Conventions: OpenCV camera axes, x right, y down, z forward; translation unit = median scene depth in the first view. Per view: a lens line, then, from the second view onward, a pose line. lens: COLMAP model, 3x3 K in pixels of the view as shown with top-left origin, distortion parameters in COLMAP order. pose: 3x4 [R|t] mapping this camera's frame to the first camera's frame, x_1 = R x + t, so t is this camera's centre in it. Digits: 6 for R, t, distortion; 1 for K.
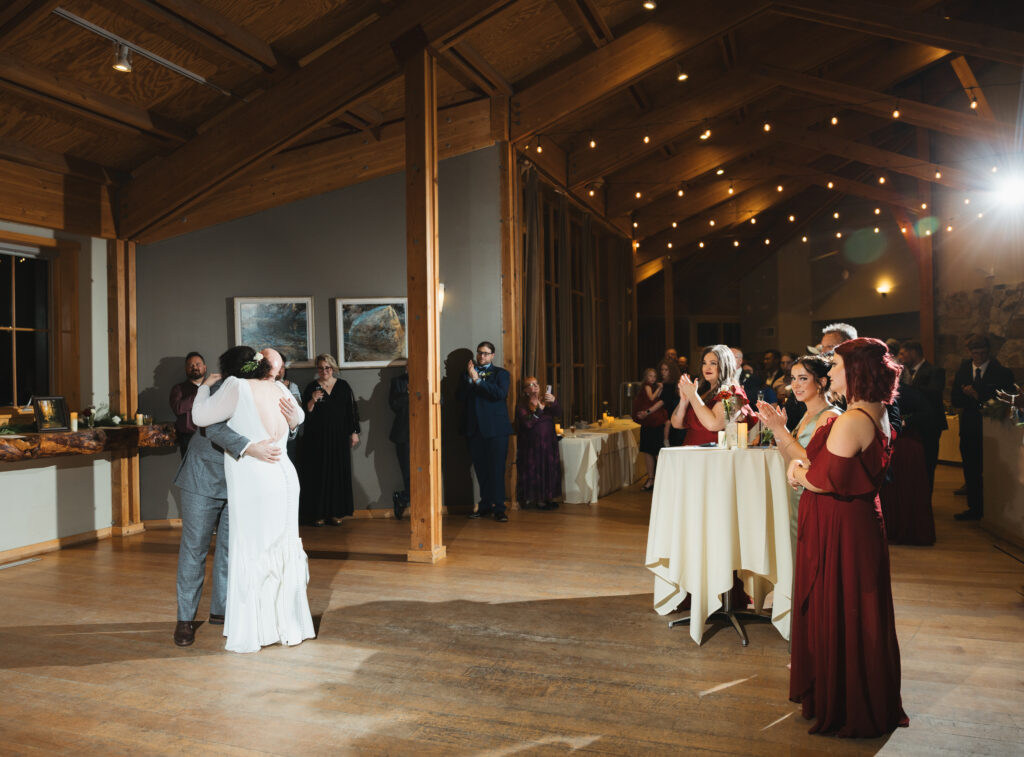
lens RADIAL K [[851.7, 0, 488.3], [0, 851.7, 373.3], [0, 0, 1]] dist [-0.050853, 0.006971]
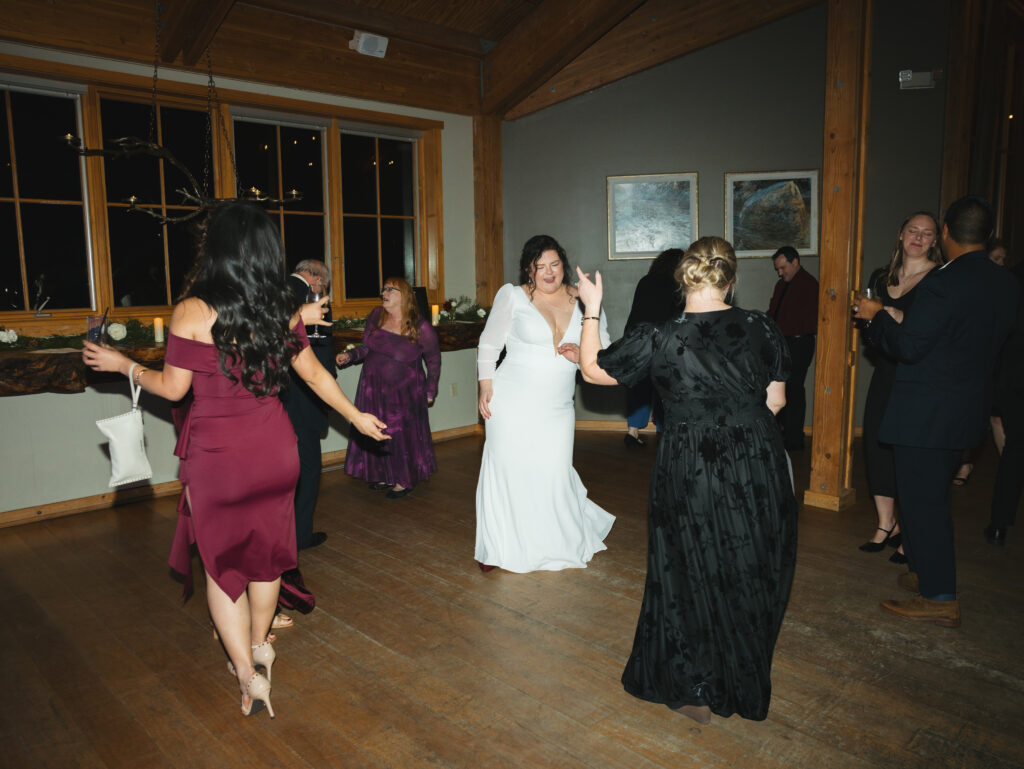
lens RADIAL K [[791.9, 0, 502.5], [0, 791.9, 377.3], [0, 0, 1]] dist [-0.057099, 0.032370]
pose [[0.902325, 0.062457, -0.426509, -0.038989], [-0.001631, 0.989935, 0.141515, 0.001054], [0.431054, -0.126997, 0.893344, 0.211970]]
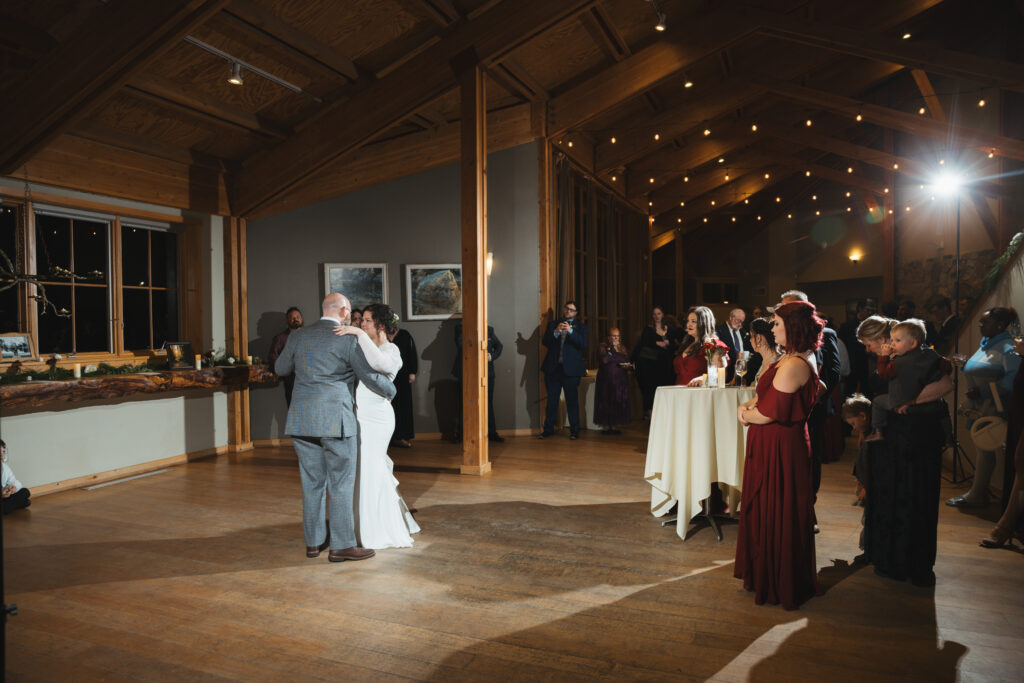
lens RADIAL K [[705.6, 0, 525.0], [0, 705.6, 342.8], [0, 0, 1]] dist [-0.055503, 0.019968]
pose [[0.999883, 0.007510, -0.013301, 0.011579], [-0.007117, 0.999543, 0.029378, -0.004961], [0.013516, -0.029280, 0.999480, -0.037609]]
